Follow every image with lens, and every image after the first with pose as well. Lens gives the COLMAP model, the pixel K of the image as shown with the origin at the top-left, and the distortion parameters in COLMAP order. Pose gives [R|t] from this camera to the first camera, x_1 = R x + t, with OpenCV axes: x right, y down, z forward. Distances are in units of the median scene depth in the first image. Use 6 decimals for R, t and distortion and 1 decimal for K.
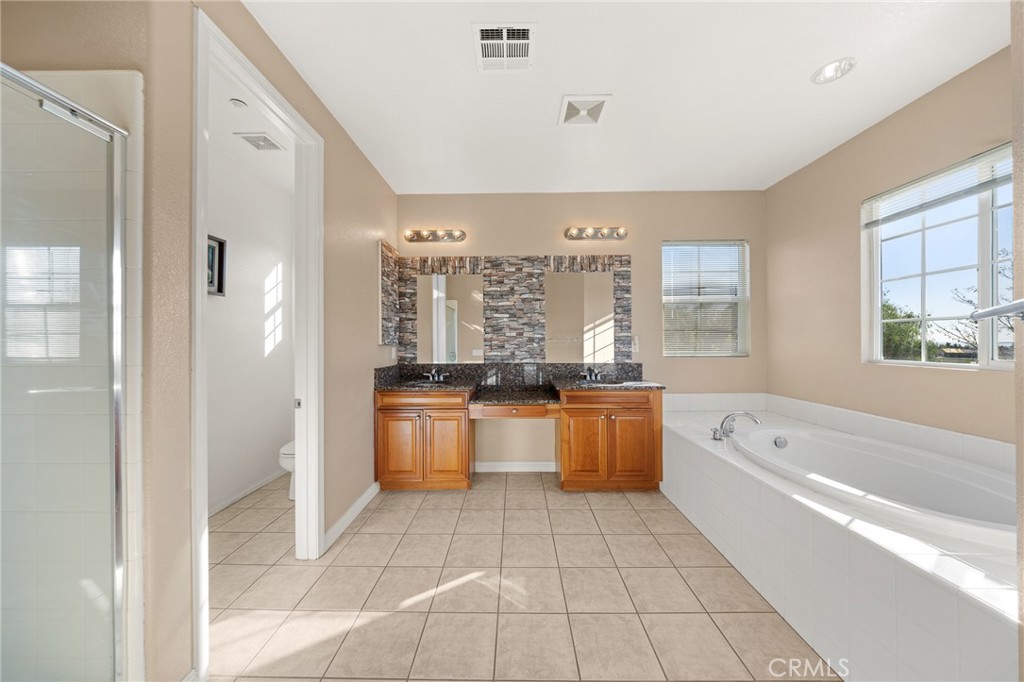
lens RADIAL K [[341.5, 0, 514.2], [0, 341.5, 342.7], [0, 0, 1]] dist [-0.005120, -0.000944]
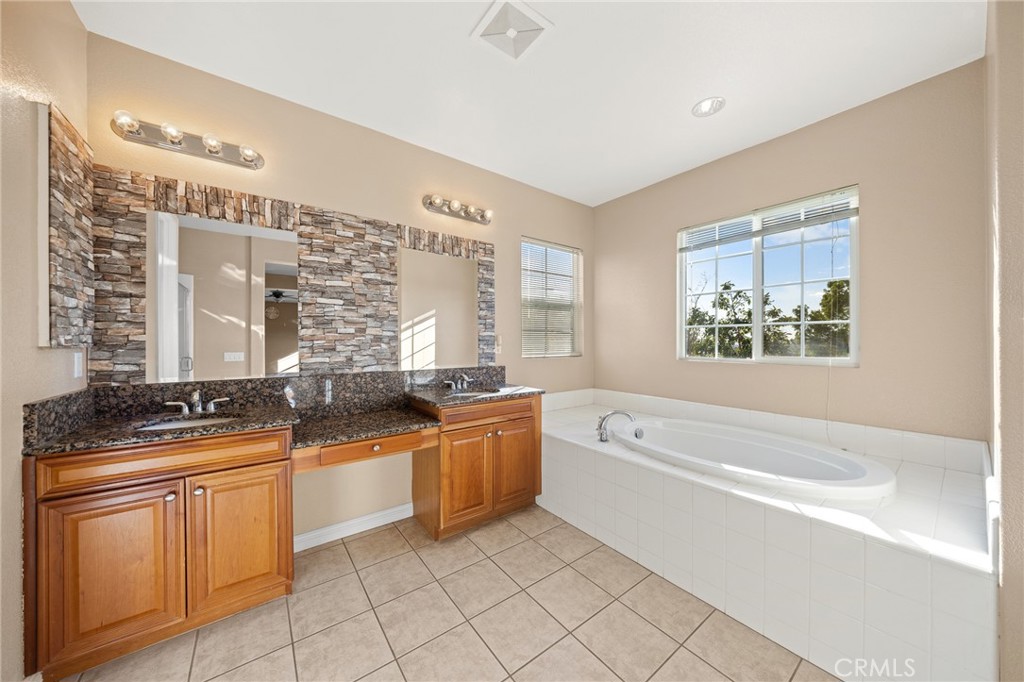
lens RADIAL K [[341.5, 0, 510.3], [0, 341.5, 343.8], [0, 0, 1]] dist [-0.005120, -0.000944]
pose [[0.794349, 0.000730, 0.607462, -0.165879], [-0.002181, 0.999996, 0.001650, -0.000133], [-0.607458, -0.002635, 0.794347, 0.279605]]
